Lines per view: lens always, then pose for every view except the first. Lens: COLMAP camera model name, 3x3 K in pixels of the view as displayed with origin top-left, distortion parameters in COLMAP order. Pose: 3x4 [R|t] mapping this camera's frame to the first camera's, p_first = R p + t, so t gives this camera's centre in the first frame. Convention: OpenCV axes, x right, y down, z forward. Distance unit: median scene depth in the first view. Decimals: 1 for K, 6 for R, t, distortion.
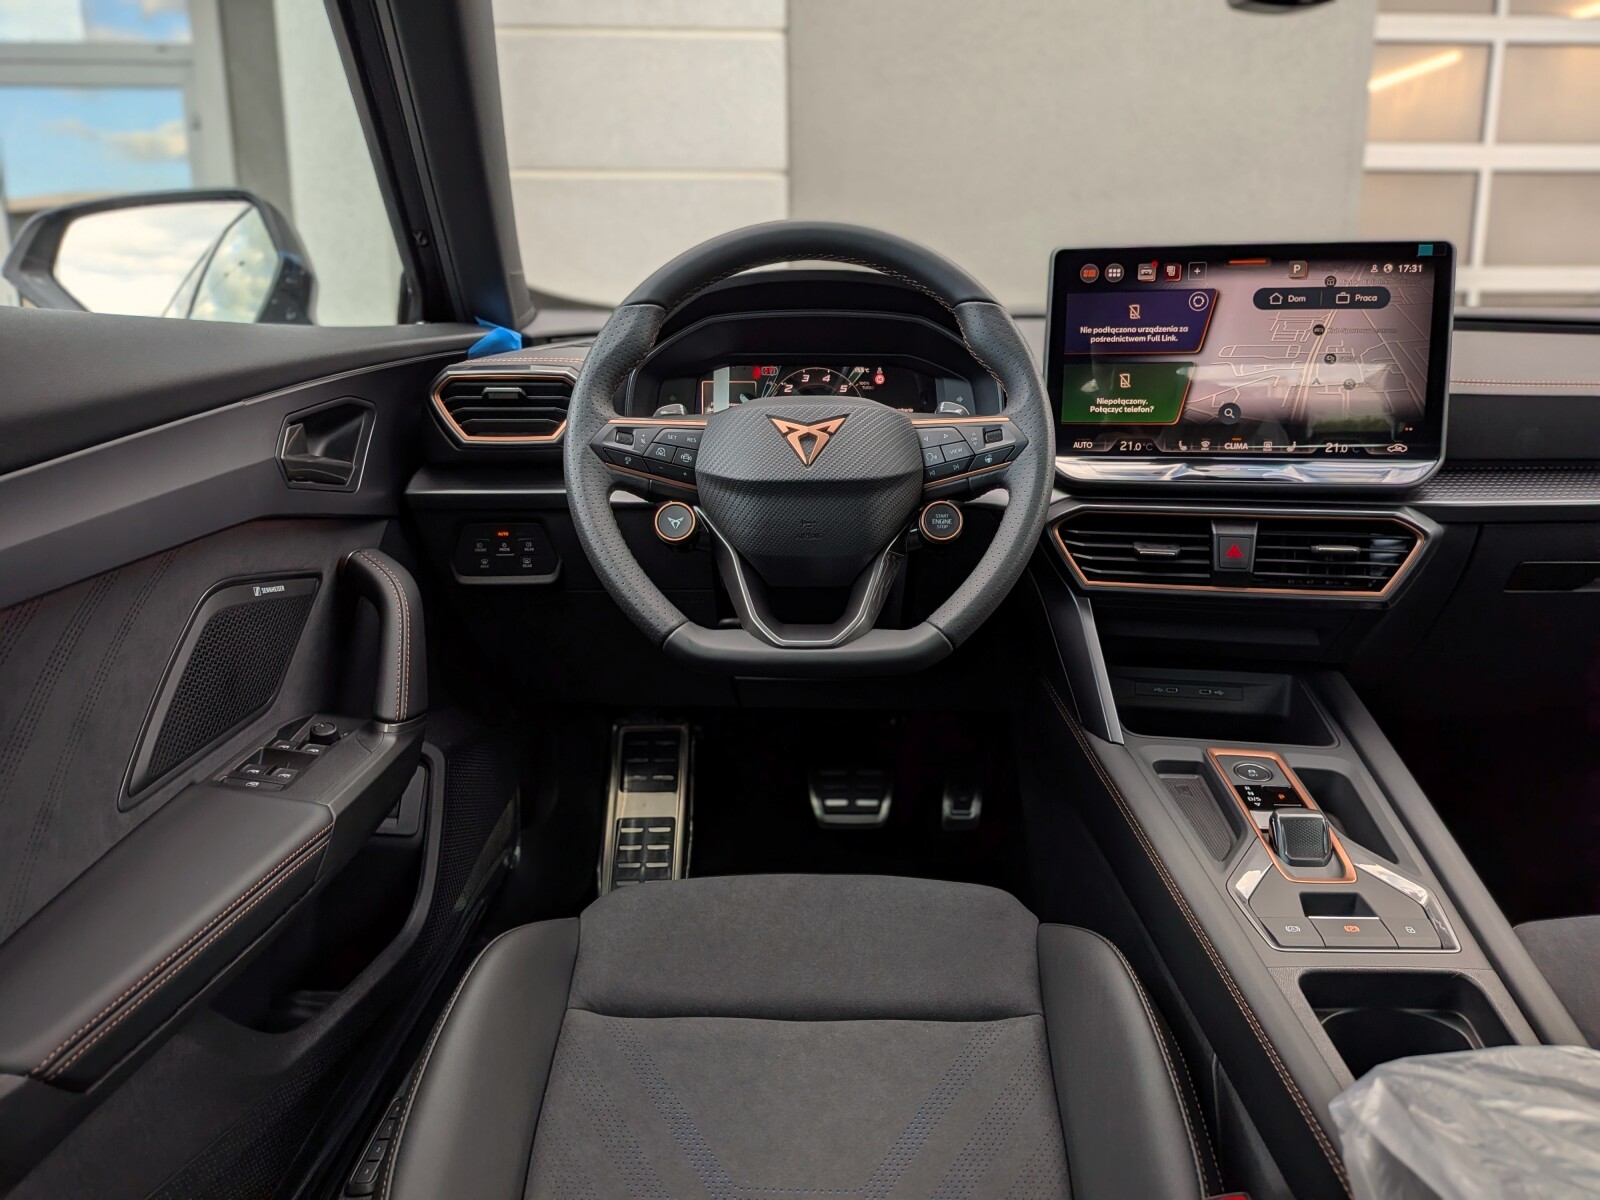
lens RADIAL K [[1154.8, 0, 796.0], [0, 1154.8, 584.9], [0, 0, 1]] dist [0.064610, -0.113285]
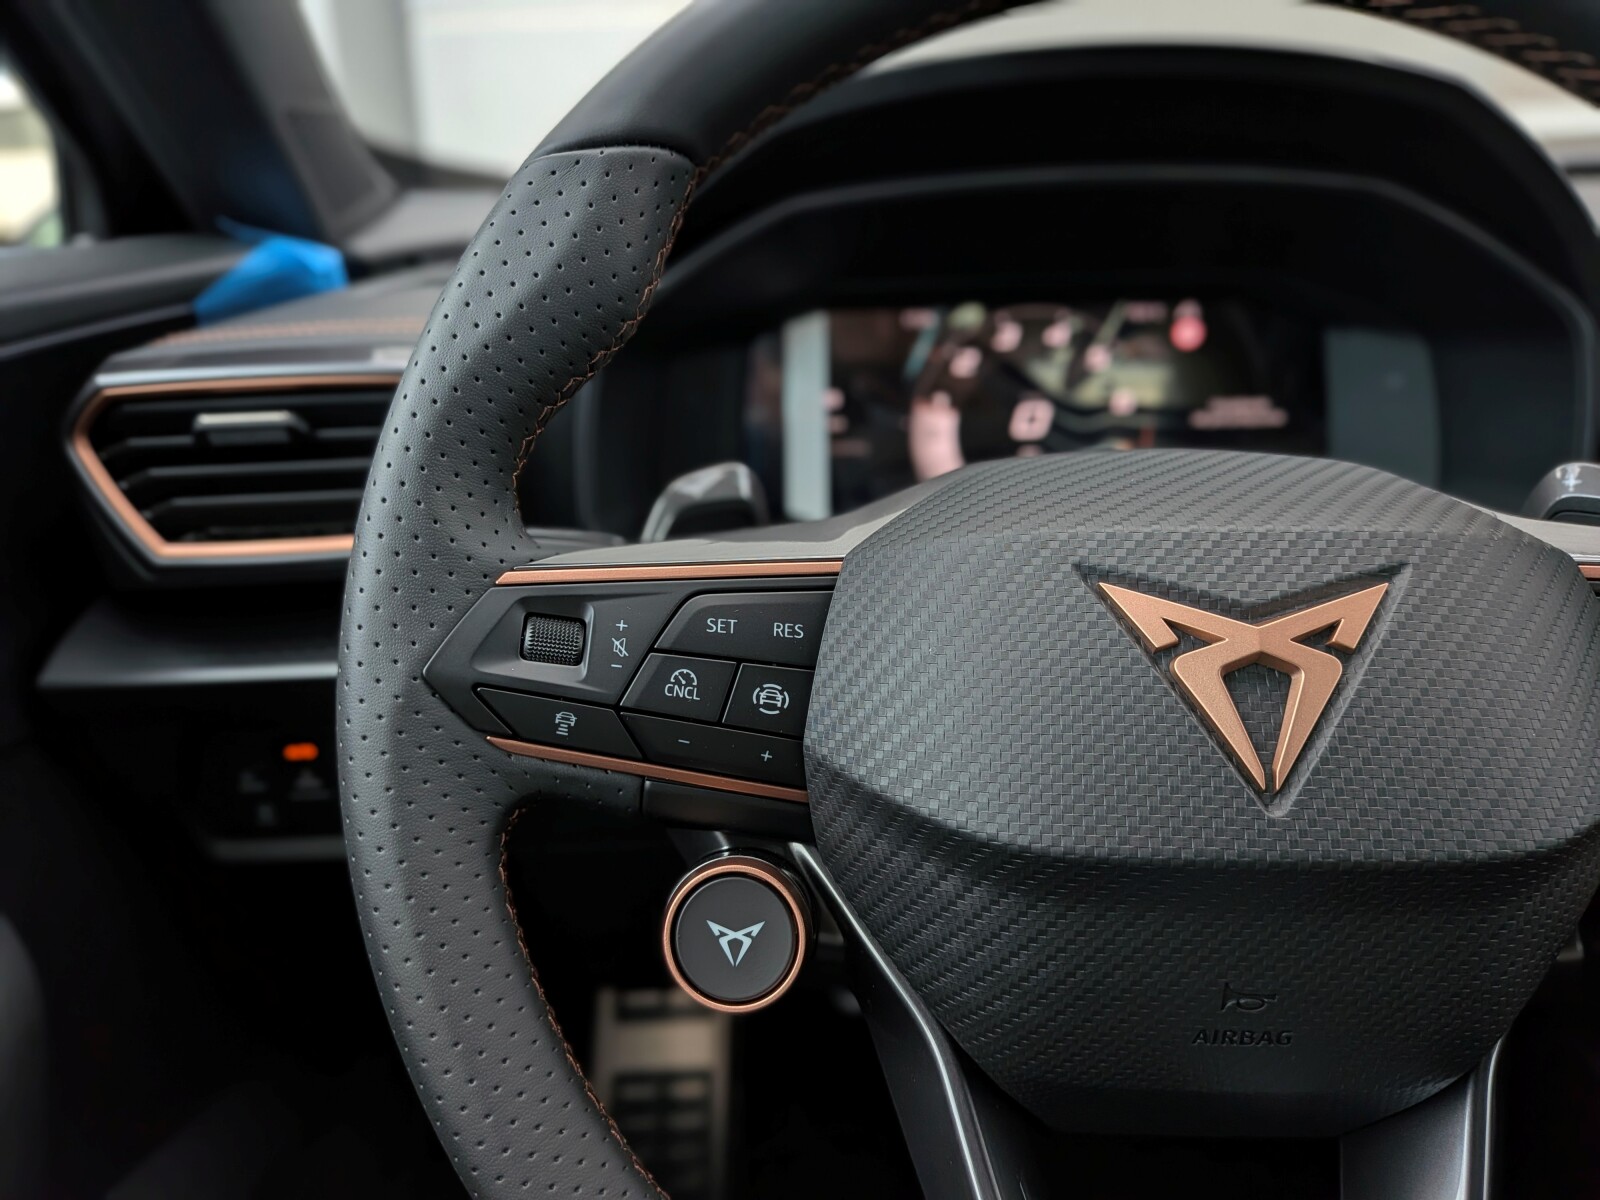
lens RADIAL K [[1217.6, 0, 731.9], [0, 1217.6, 620.8], [0, 0, 1]] dist [0.010165, -0.022814]
pose [[0.998105, -0.011214, -0.060497, -0.081917], [0.017807, 0.993820, 0.109565, -0.155886], [0.058895, -0.110435, 0.992137, 0.666904]]
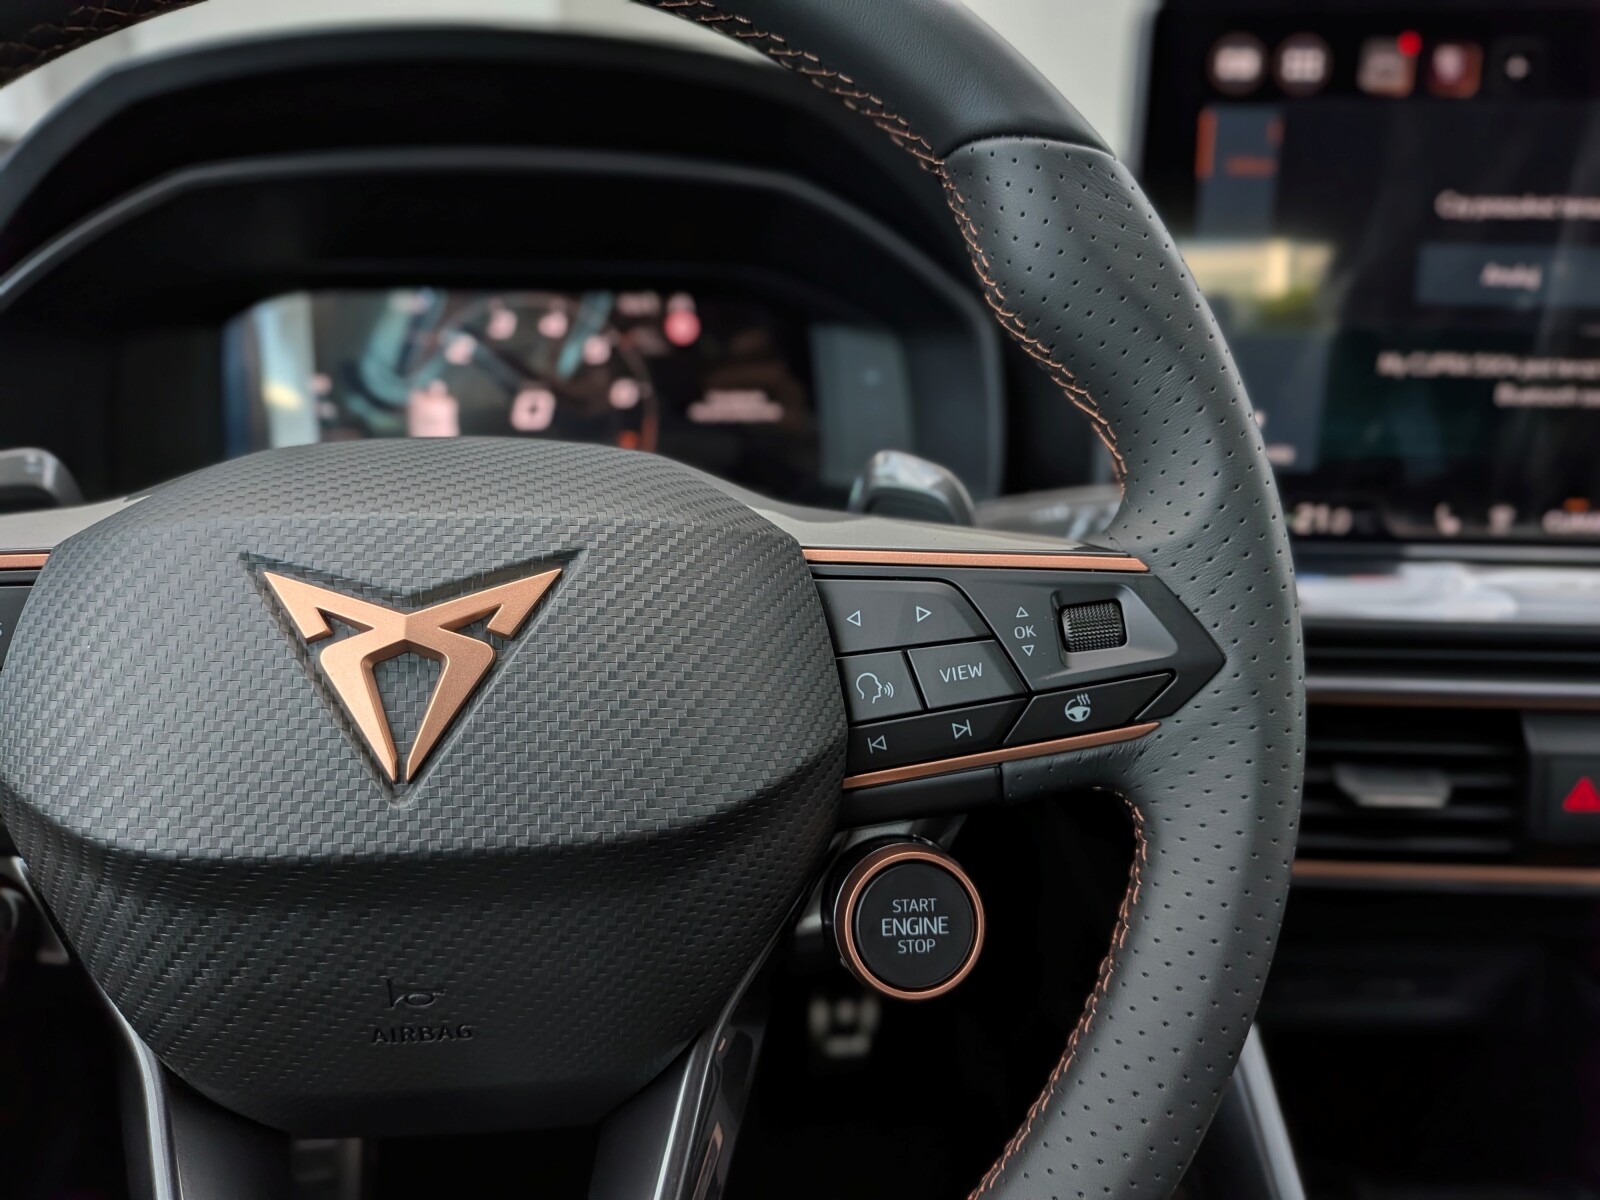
lens RADIAL K [[1217.6, 0, 799.6], [0, 1217.6, 595.6], [0, 0, 1]] dist [0.010165, -0.022814]
pose [[0.985988, -0.014471, 0.166190, 0.046334], [-0.002952, 0.994561, 0.104113, -0.154969], [-0.166793, -0.103145, 0.980582, 0.667829]]
